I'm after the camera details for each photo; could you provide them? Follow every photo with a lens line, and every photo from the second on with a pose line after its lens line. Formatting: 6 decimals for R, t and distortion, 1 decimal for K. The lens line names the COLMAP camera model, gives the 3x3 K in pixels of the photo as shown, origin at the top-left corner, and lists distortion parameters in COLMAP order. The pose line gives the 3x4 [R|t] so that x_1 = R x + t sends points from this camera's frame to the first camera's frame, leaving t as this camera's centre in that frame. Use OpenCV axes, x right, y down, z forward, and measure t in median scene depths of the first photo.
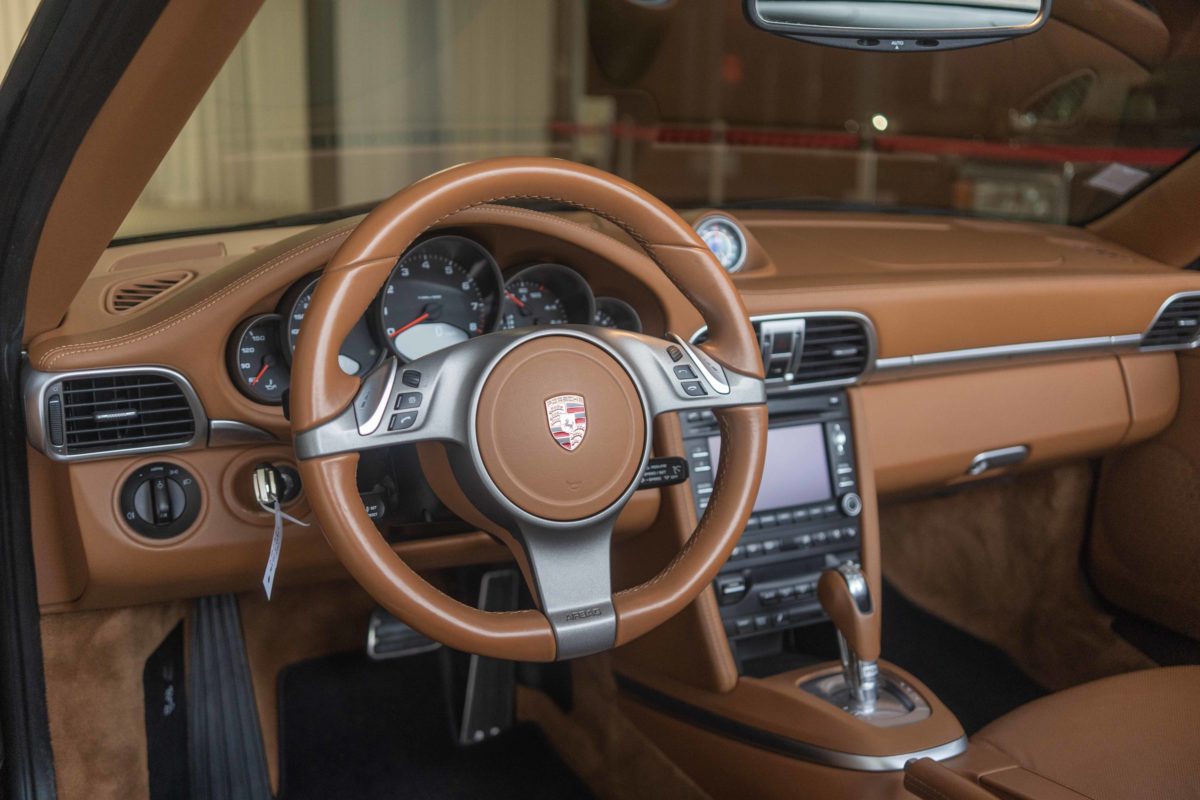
lens RADIAL K [[1354.7, 0, 596.9], [0, 1354.7, 367.6], [0, 0, 1]] dist [0.021459, -0.010365]
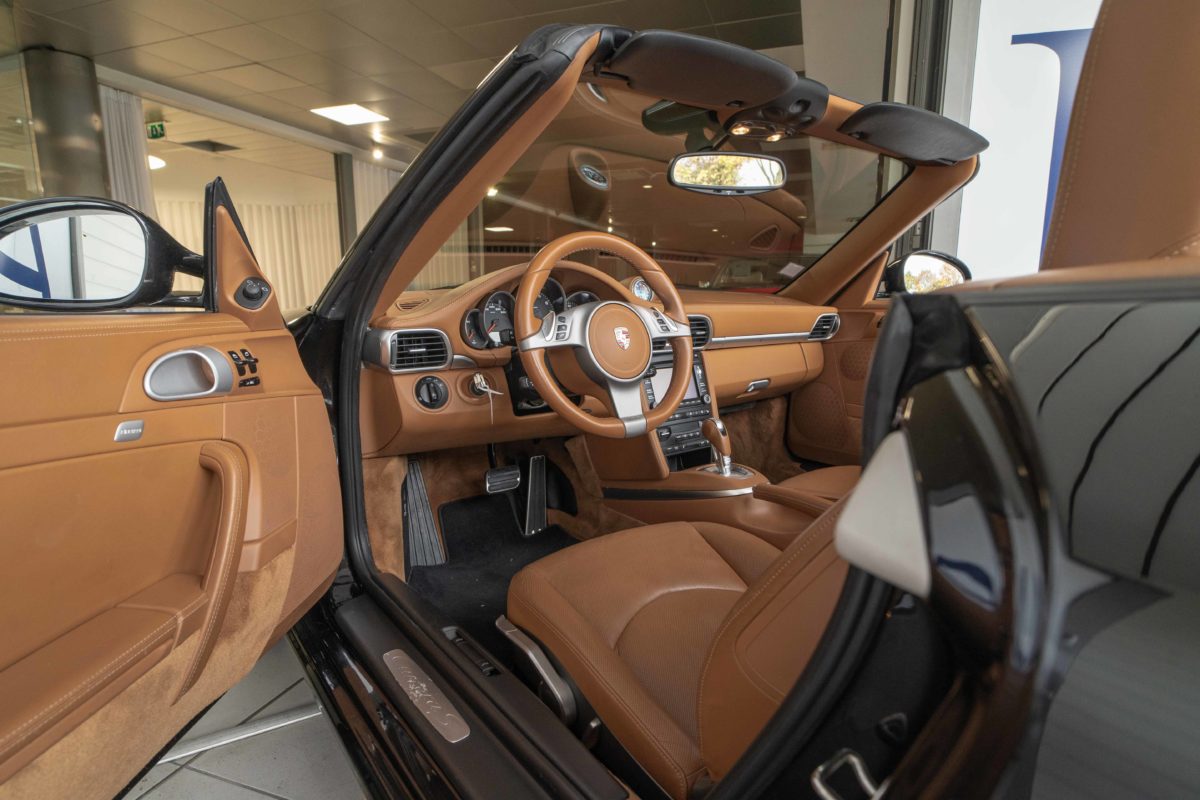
lens RADIAL K [[707.6, 0, 600.0], [0, 707.6, 400.0], [0, 0, 1]] dist [-0.003844, -0.000708]
pose [[0.983414, -0.053294, 0.173367, -0.217481], [0.061259, 0.997283, -0.040915, 0.151388], [-0.170716, 0.050856, 0.984007, -0.170067]]
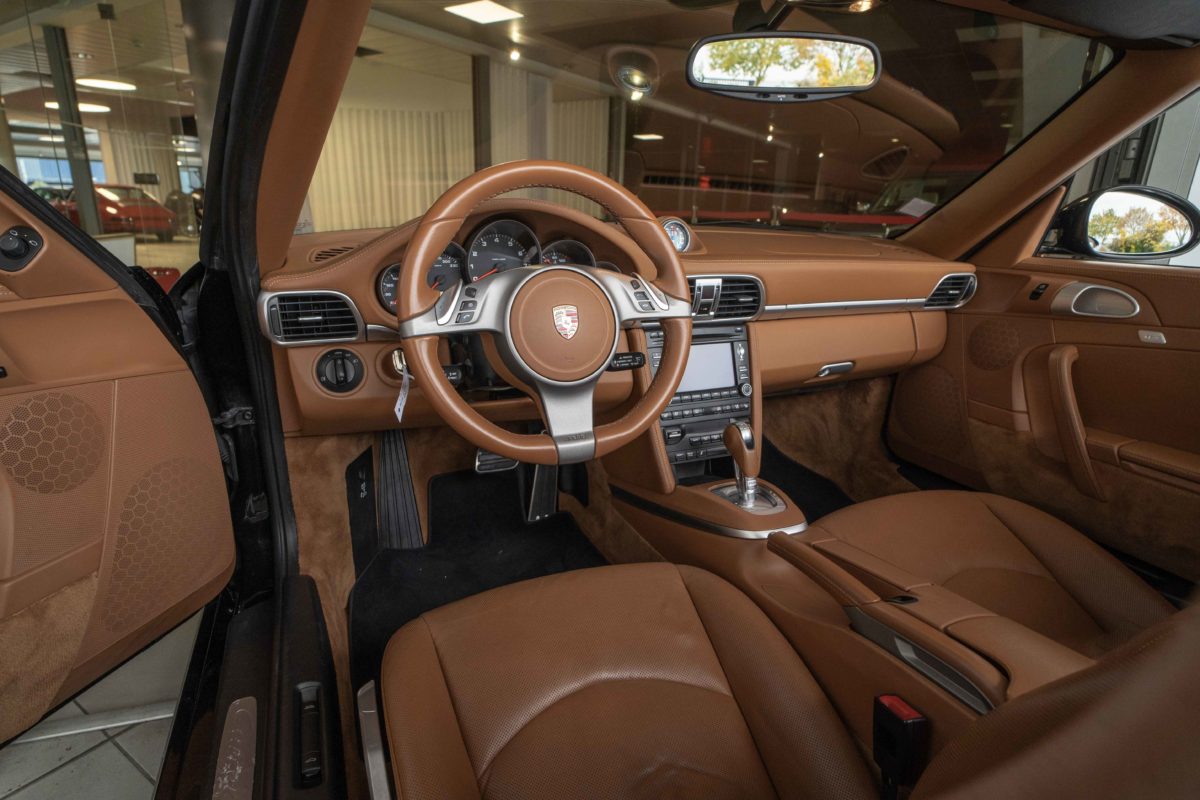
lens RADIAL K [[697.0, 0, 577.3], [0, 697.0, 408.8], [0, 0, 1]] dist [-0.003447, 0.000205]
pose [[0.996912, 0.022686, -0.075184, 0.043905], [-0.015893, 0.995838, 0.089745, 0.052761], [0.076907, -0.088273, 0.993123, 0.112541]]
